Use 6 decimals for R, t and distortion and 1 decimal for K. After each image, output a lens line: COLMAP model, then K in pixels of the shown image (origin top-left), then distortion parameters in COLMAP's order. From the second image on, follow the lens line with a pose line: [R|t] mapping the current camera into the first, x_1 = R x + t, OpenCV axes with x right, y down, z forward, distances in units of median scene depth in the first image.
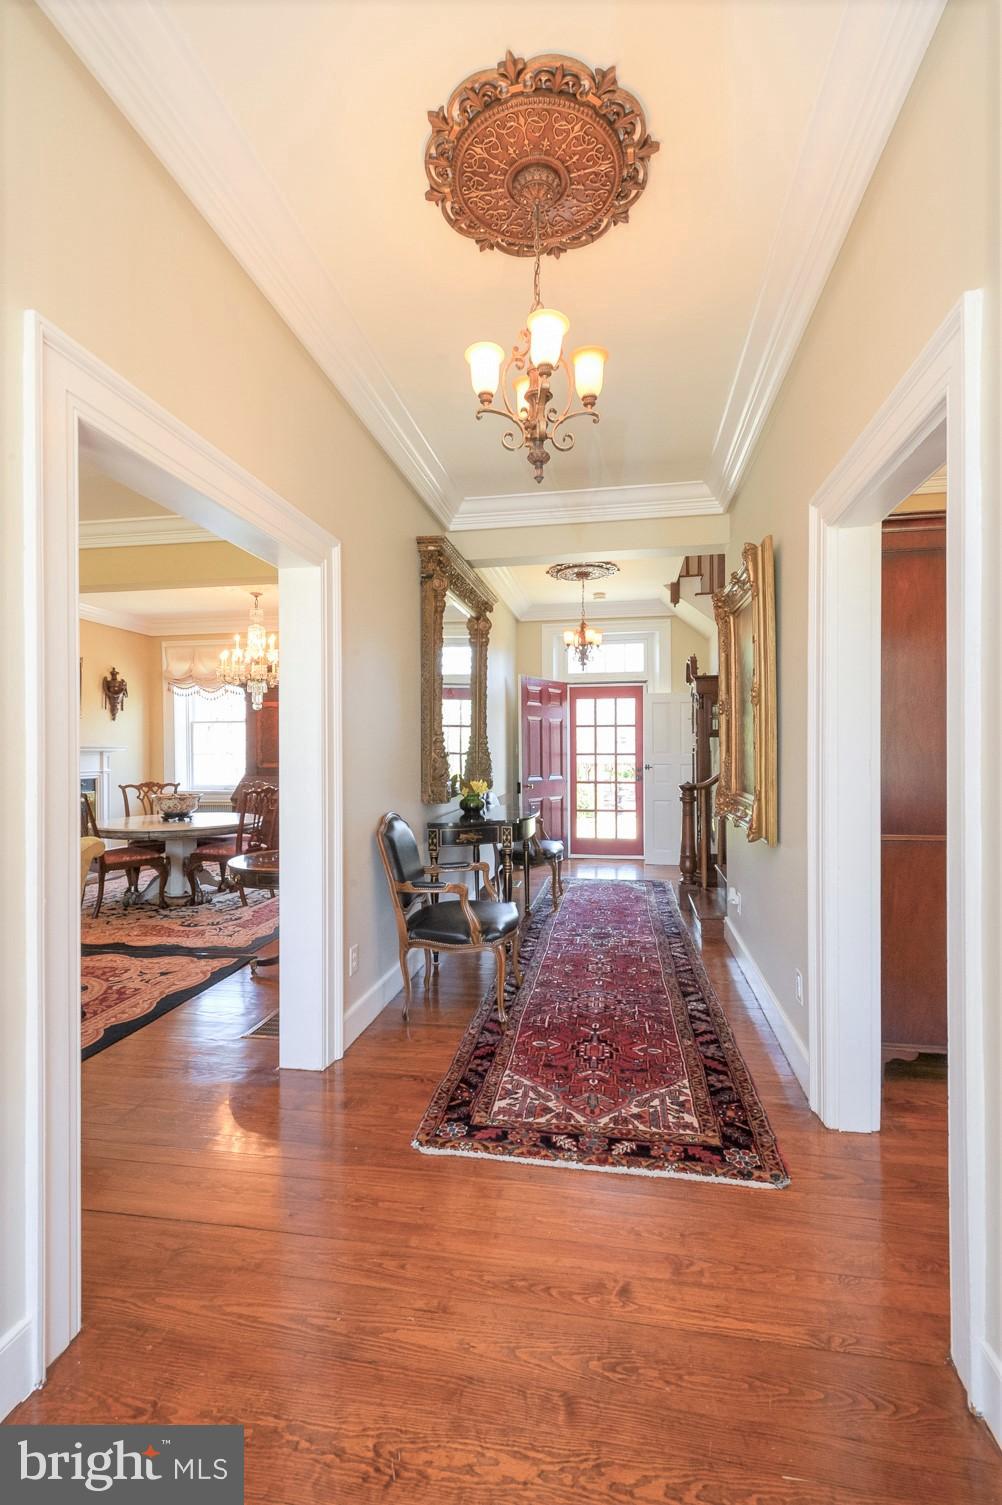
lens RADIAL K [[675.8, 0, 494.2], [0, 675.8, 744.2], [0, 0, 1]] dist [0.012542, -0.000620]
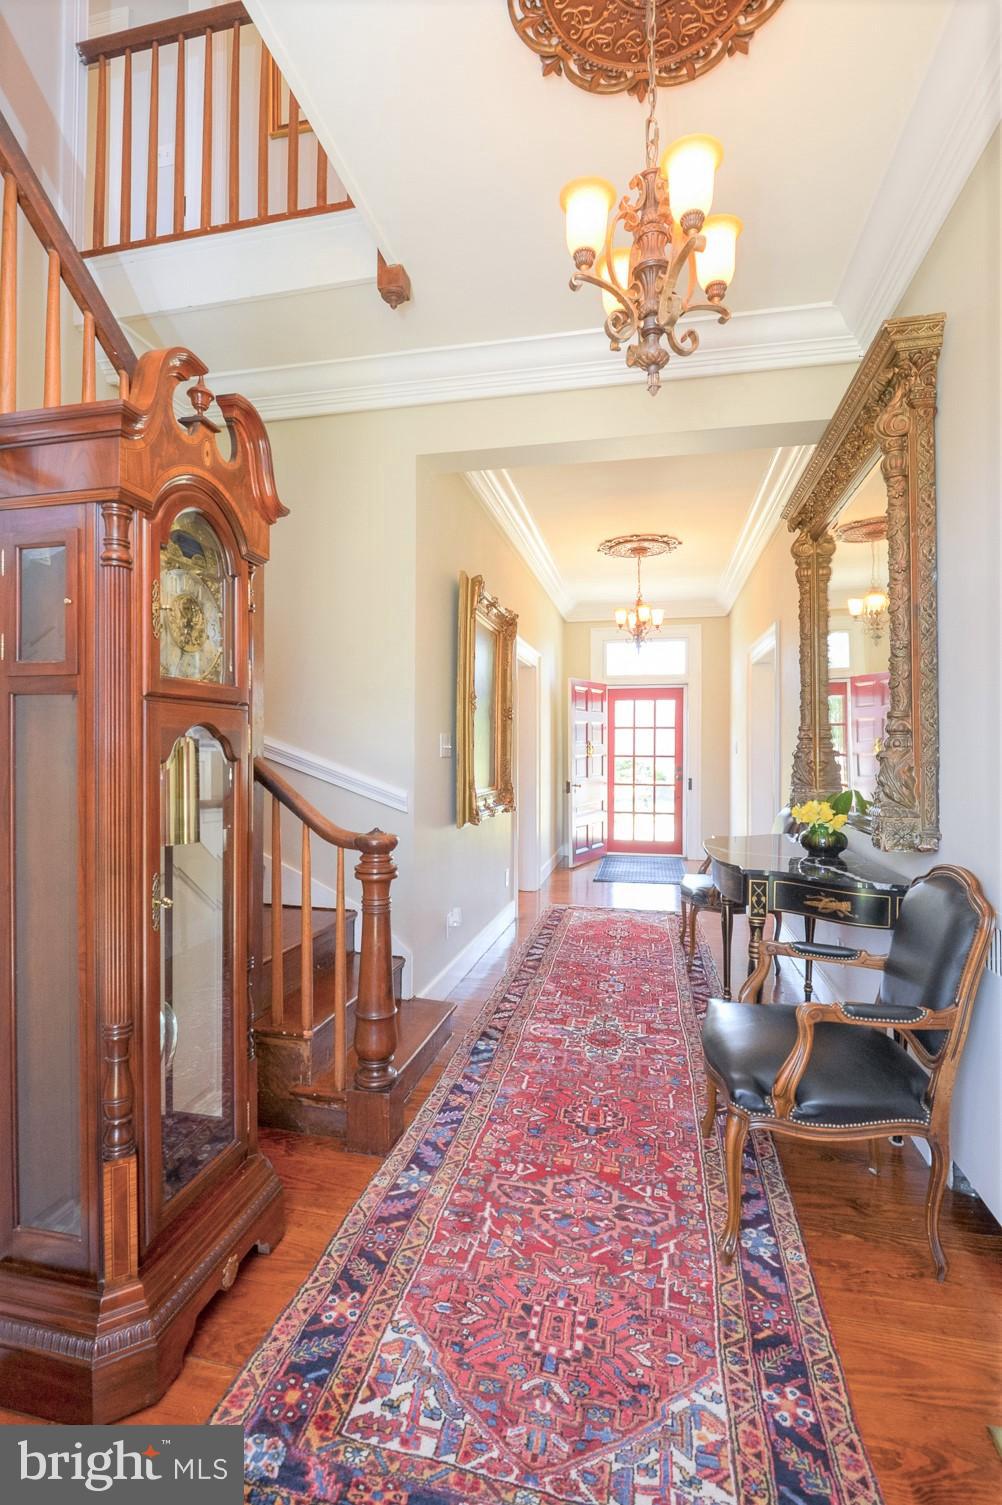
lens RADIAL K [[675.8, 0, 505.0], [0, 675.8, 748.7], [0, 0, 1]] dist [0.012542, -0.000620]
pose [[-0.999594, 0.006608, 0.027734, 0.286067], [0.006281, 0.999910, -0.011849, 0.020141], [-0.027809, -0.011670, -0.999545, 2.024088]]
